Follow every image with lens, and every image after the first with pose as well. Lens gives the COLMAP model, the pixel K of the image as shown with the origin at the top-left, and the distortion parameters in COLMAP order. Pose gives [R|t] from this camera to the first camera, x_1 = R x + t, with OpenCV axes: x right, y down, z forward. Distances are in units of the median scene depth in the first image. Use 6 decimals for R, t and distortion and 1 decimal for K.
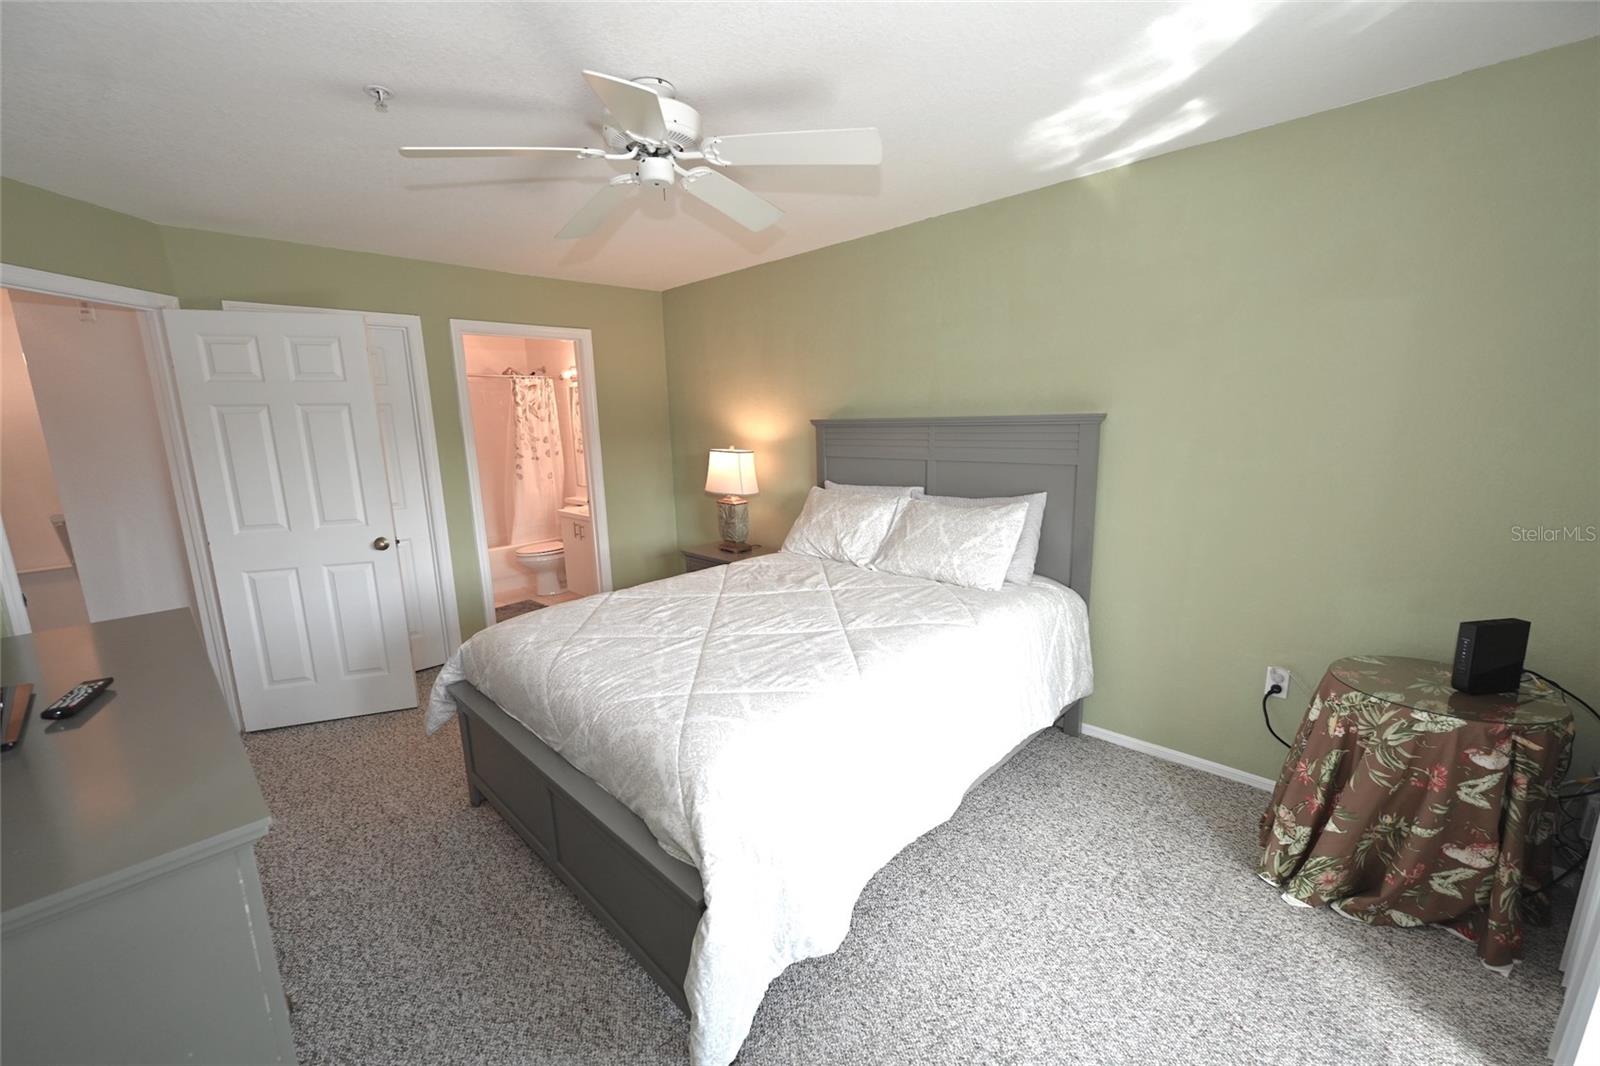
lens RADIAL K [[636.0, 0, 800.0], [0, 636.0, 533.0], [0, 0, 1]] dist [-0.001617, -0.000085]
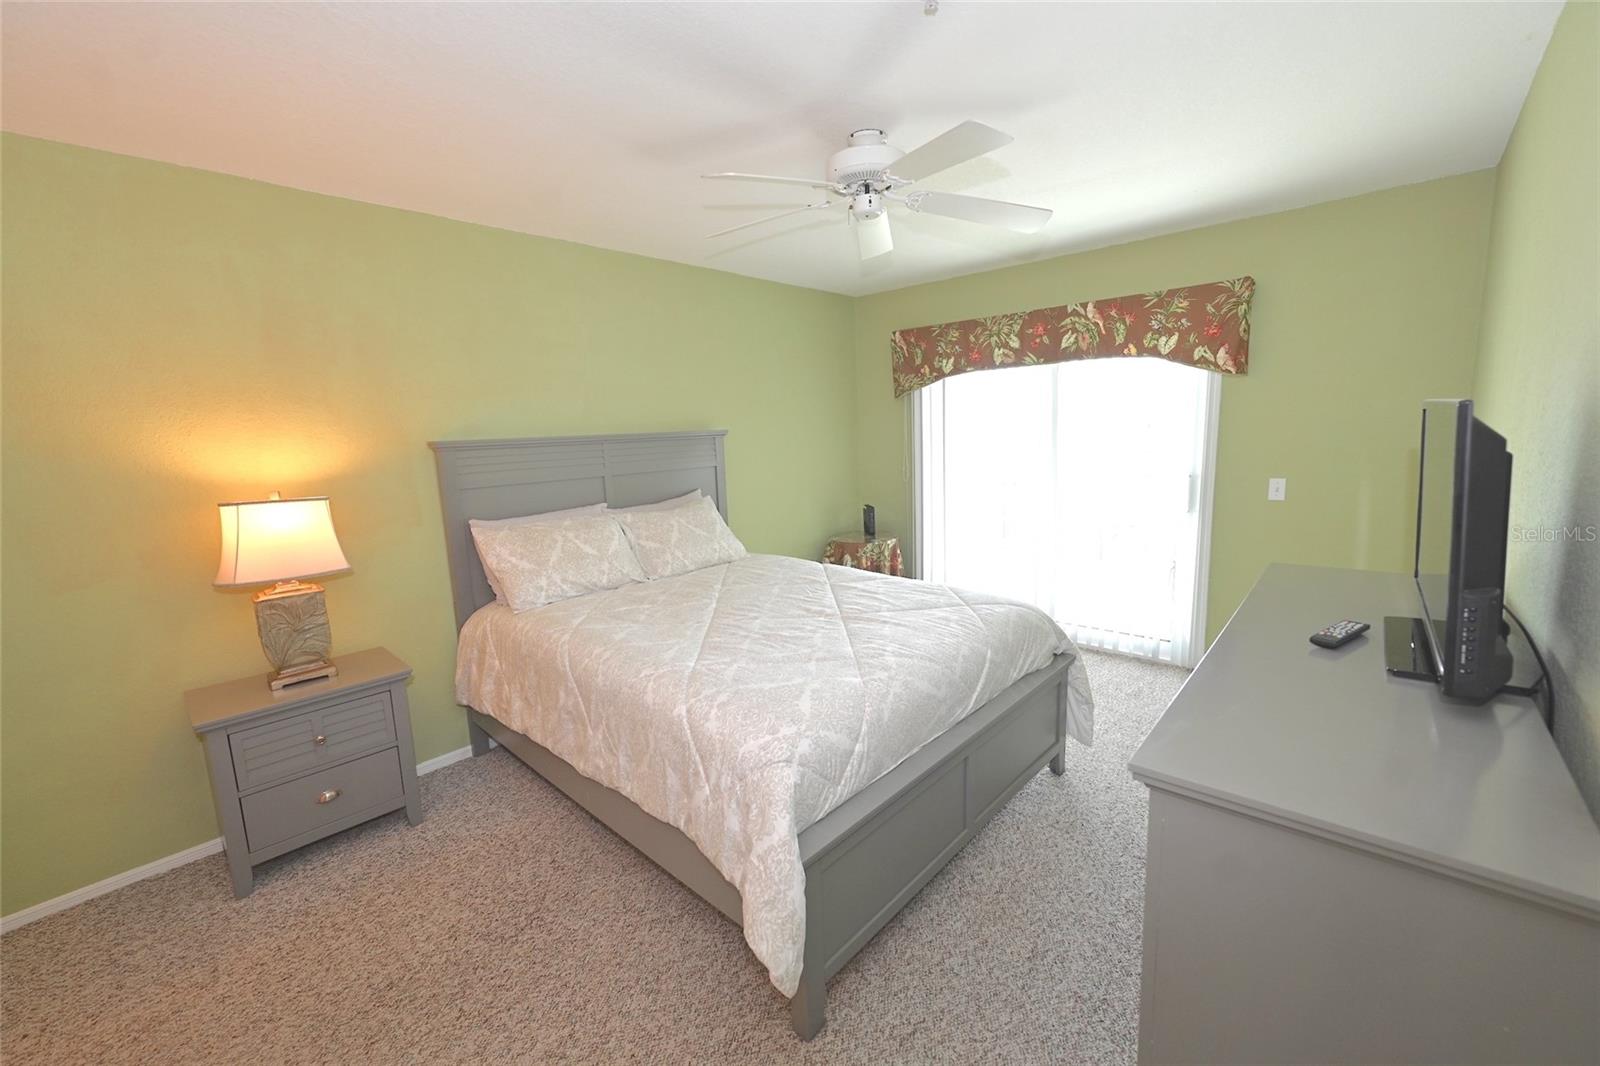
lens RADIAL K [[636.0, 0, 800.0], [0, 636.0, 533.0], [0, 0, 1]] dist [-0.001617, -0.000085]
pose [[-0.021270, -0.136719, 0.990382, -1.275363], [0.230081, 0.963348, 0.137928, -0.147793], [-0.972939, 0.230802, 0.010966, 1.091136]]
